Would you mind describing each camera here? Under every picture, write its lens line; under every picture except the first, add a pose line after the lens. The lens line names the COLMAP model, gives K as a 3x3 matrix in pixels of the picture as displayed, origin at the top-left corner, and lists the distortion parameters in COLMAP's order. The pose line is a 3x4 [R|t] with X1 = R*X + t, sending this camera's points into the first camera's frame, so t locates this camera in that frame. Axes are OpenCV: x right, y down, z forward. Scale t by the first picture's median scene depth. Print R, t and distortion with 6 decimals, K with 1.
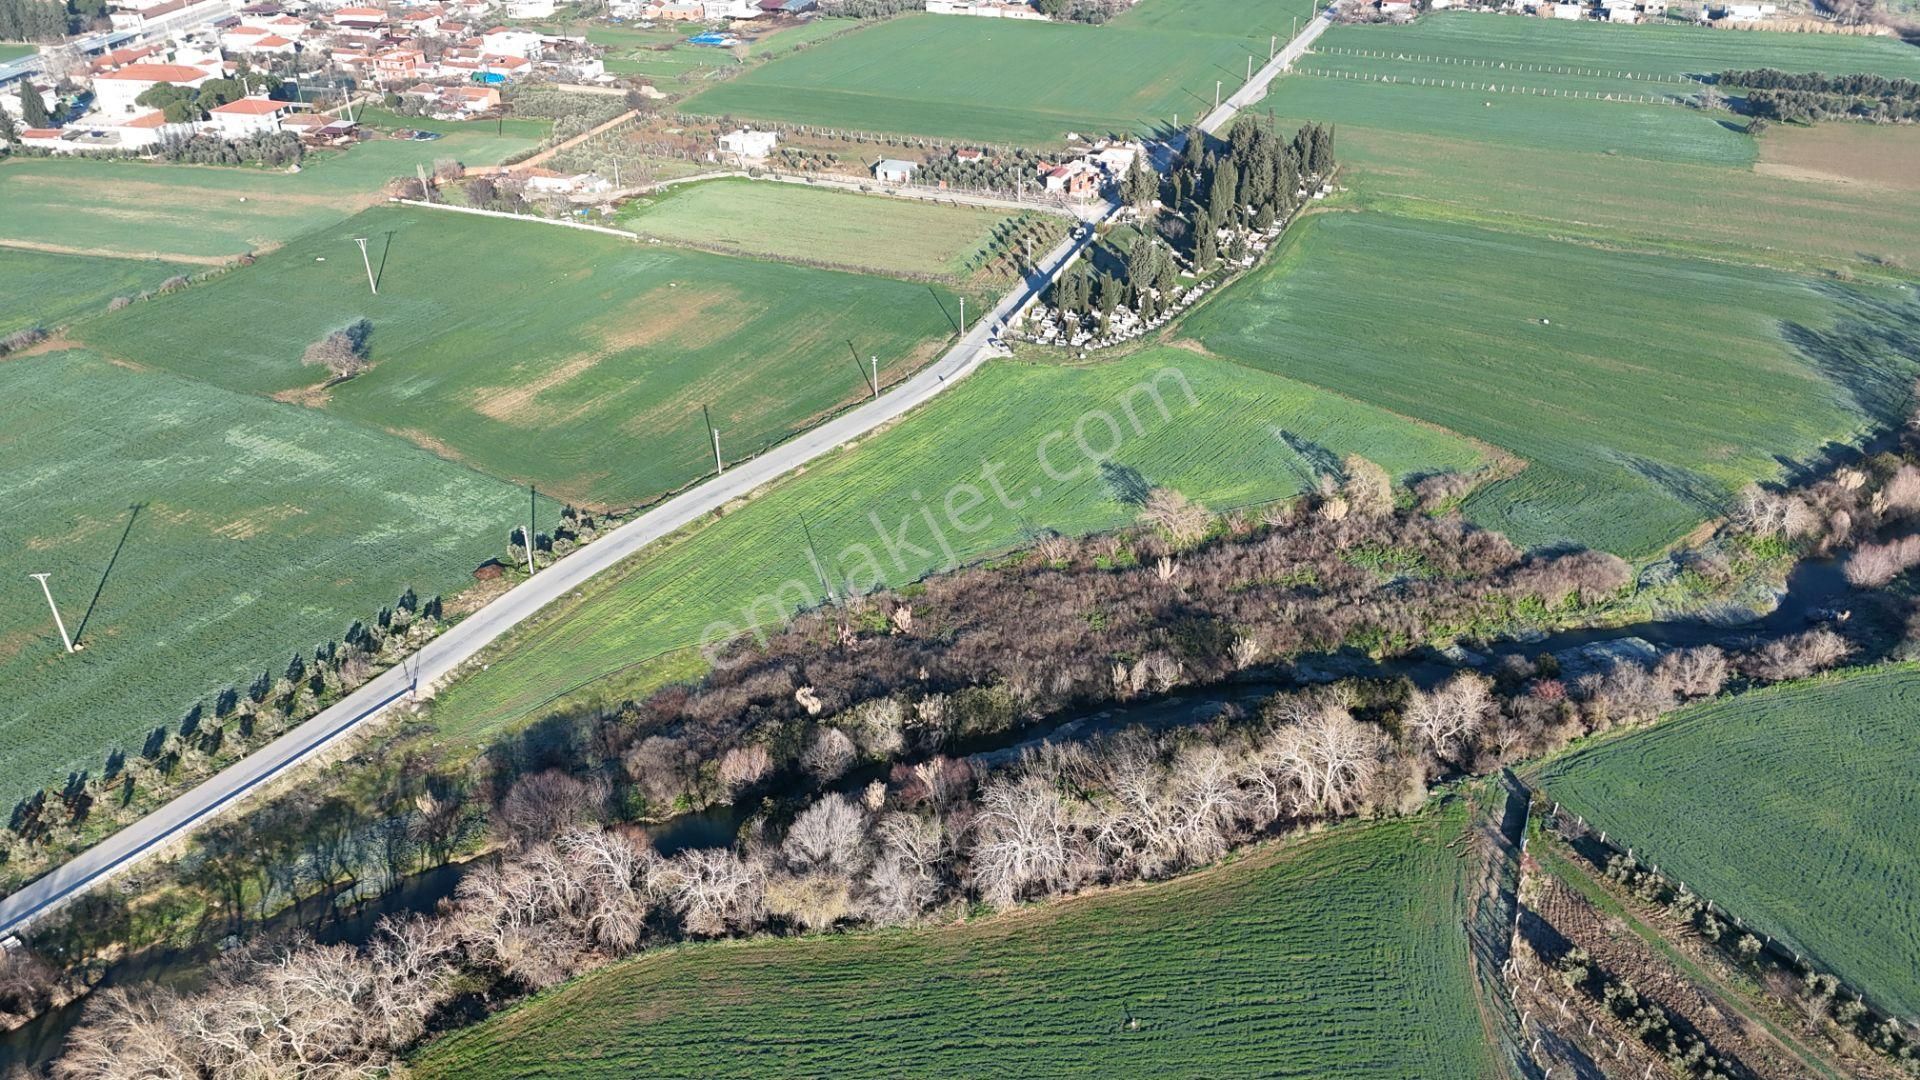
lens RADIAL K [[1402.6, 0, 969.0], [0, 1402.6, 539.3], [0, 0, 1]] dist [0.084813, -0.080902]
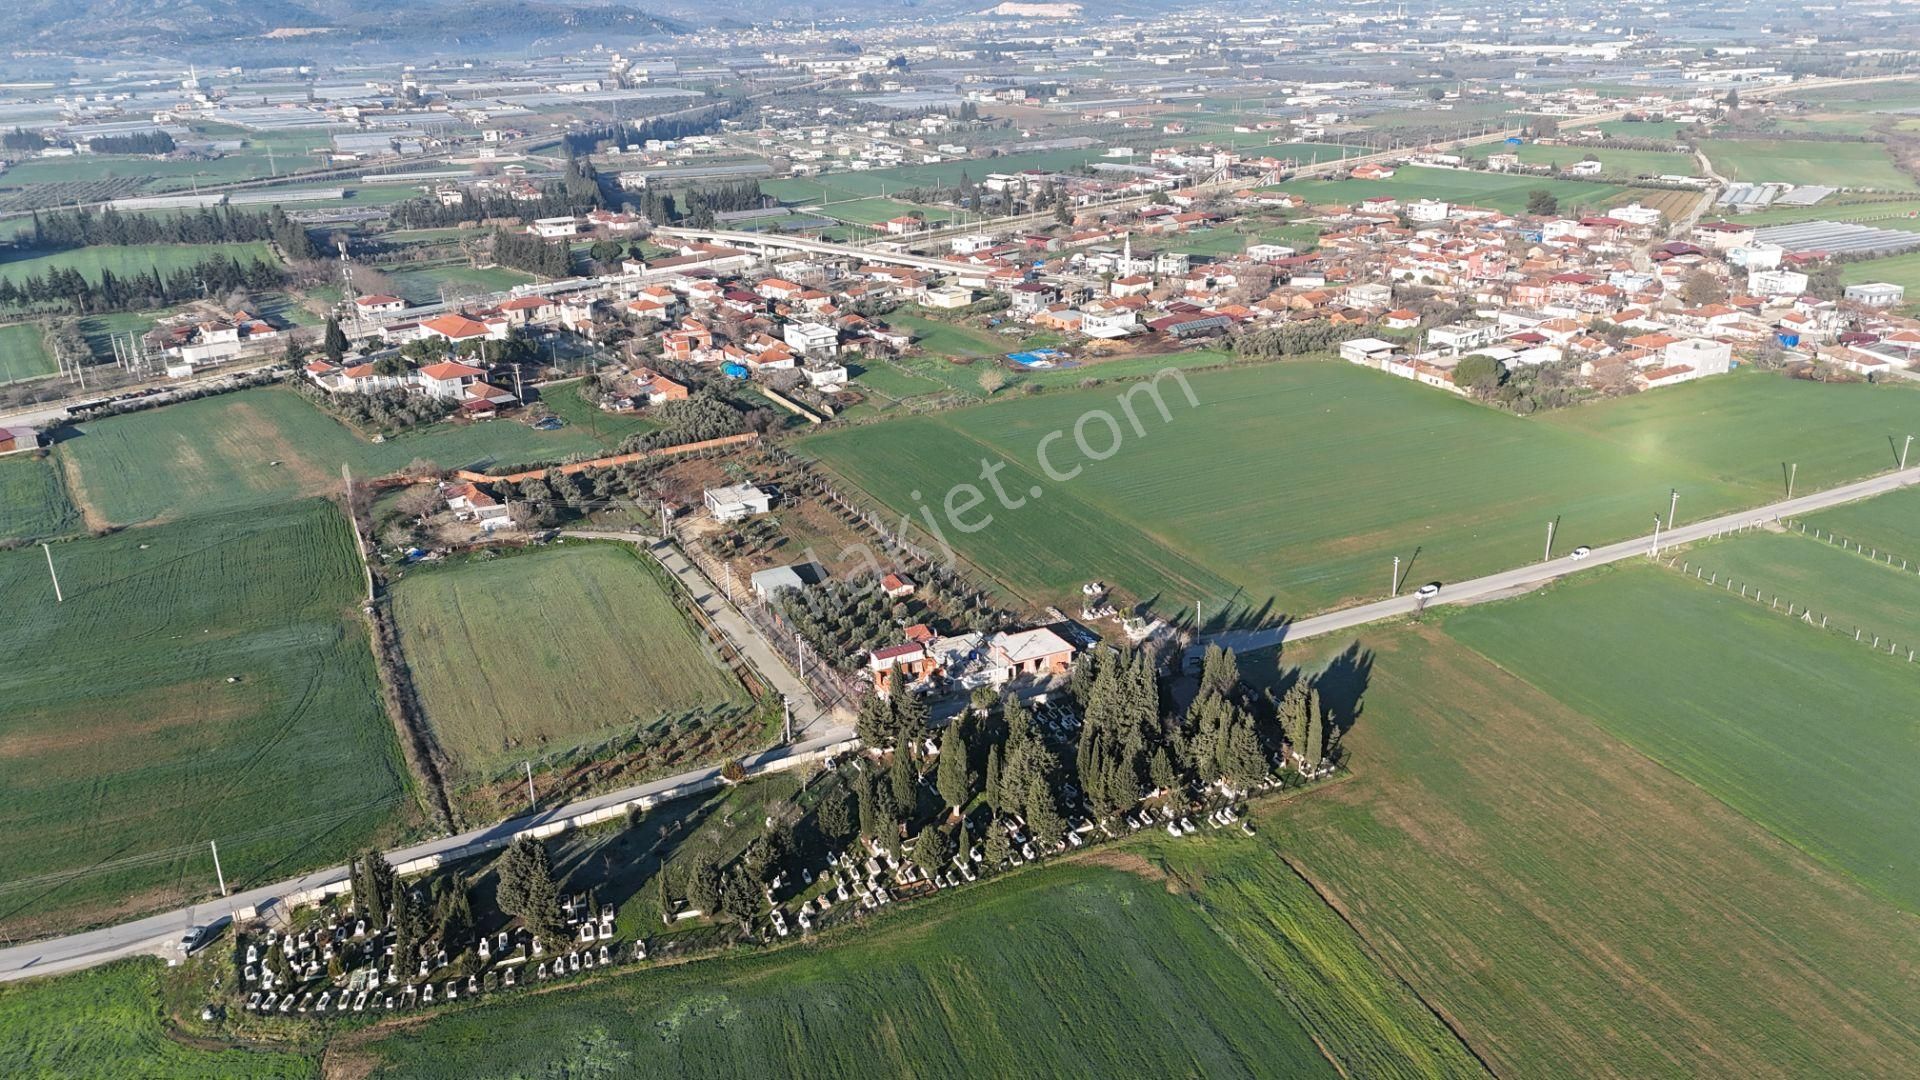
lens RADIAL K [[1402.6, 0, 969.0], [0, 1402.6, 539.3], [0, 0, 1]] dist [0.084813, -0.080902]
pose [[0.758800, 0.222095, -0.612288, 0.806612], [-0.312832, 0.948811, -0.043527, -0.491537], [0.571278, 0.224571, 0.789436, 0.830028]]
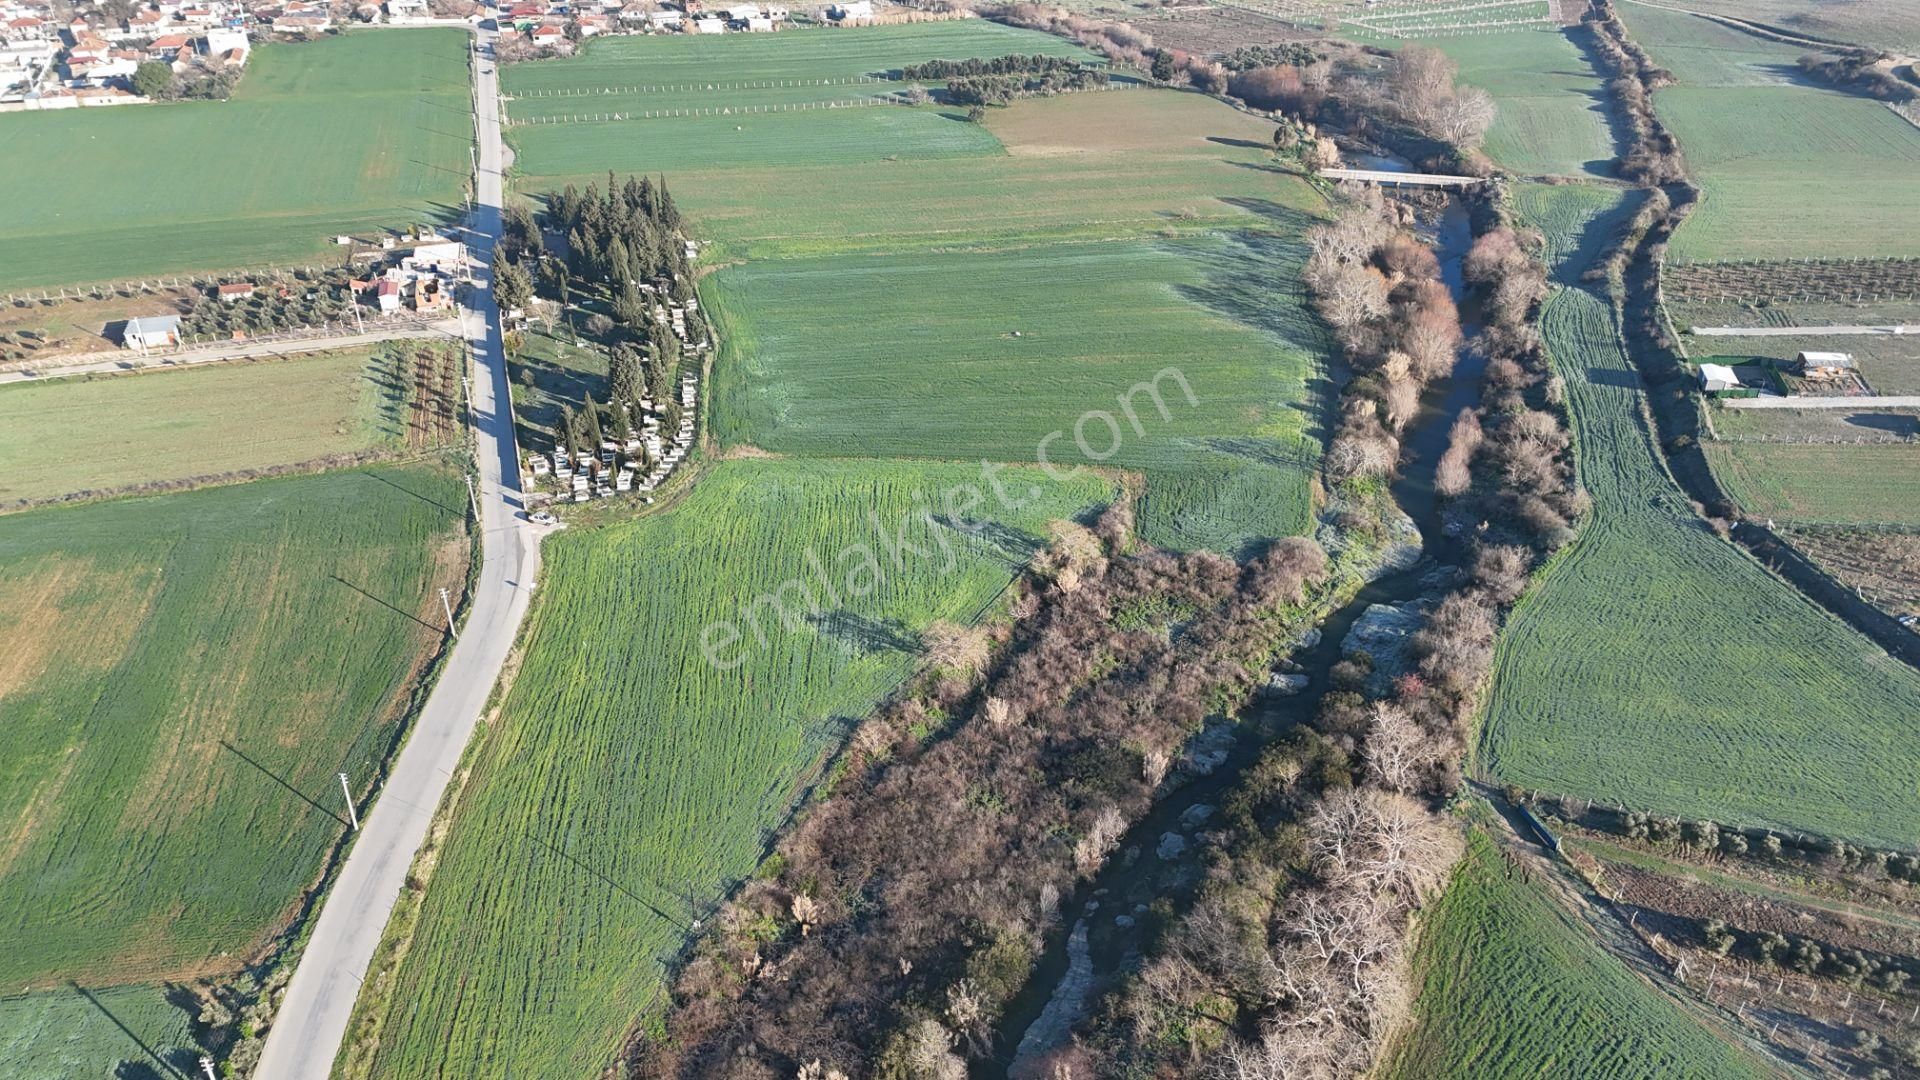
lens RADIAL K [[1402.6, 0, 969.0], [0, 1402.6, 539.3], [0, 0, 1]] dist [0.084813, -0.080902]
pose [[0.766266, -0.318717, 0.557903, -0.308792], [0.321662, 0.941943, 0.096316, -0.160350], [-0.556211, 0.105652, 0.824298, 0.259922]]
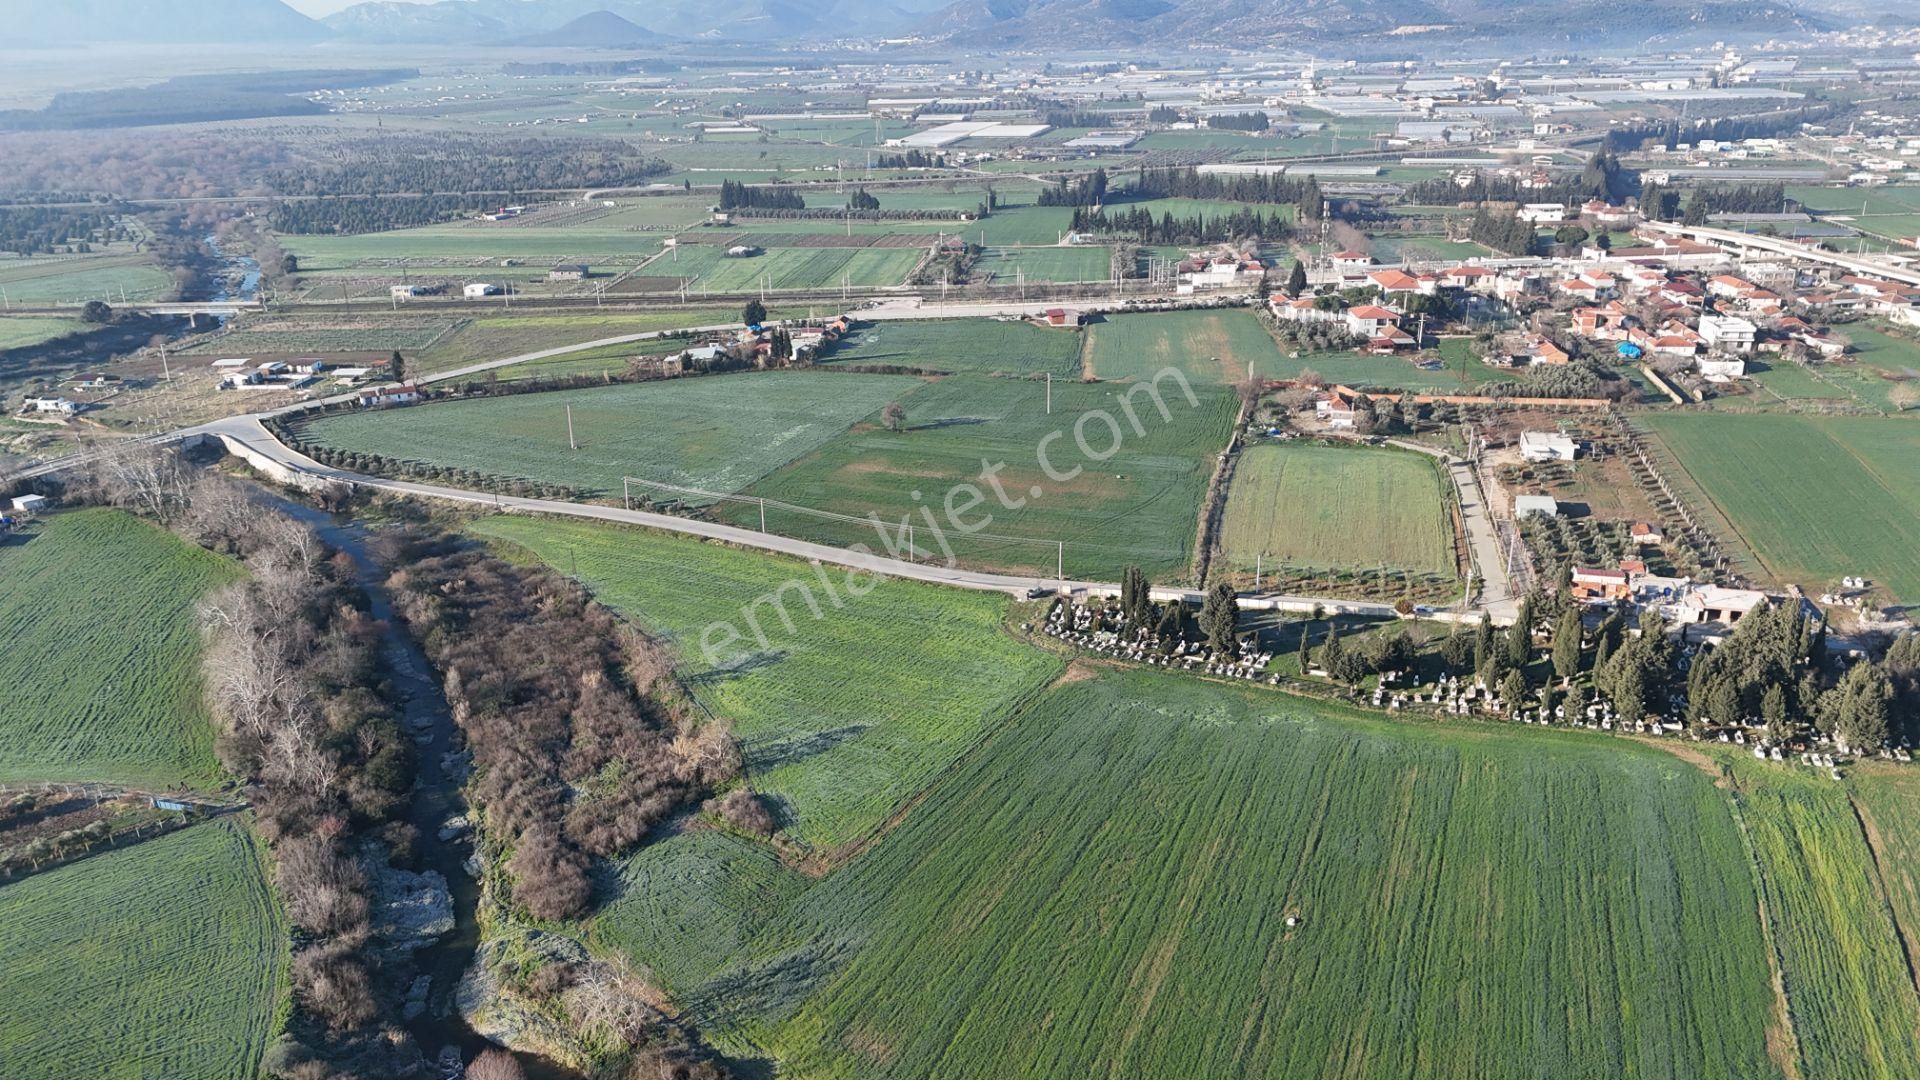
lens RADIAL K [[1402.6, 0, 969.0], [0, 1402.6, 539.3], [0, 0, 1]] dist [0.084813, -0.080902]
pose [[0.146682, 0.345693, -0.926812, 1.185074], [-0.487224, 0.840657, 0.236448, -0.488644], [0.860870, 0.416883, 0.291739, 0.825335]]
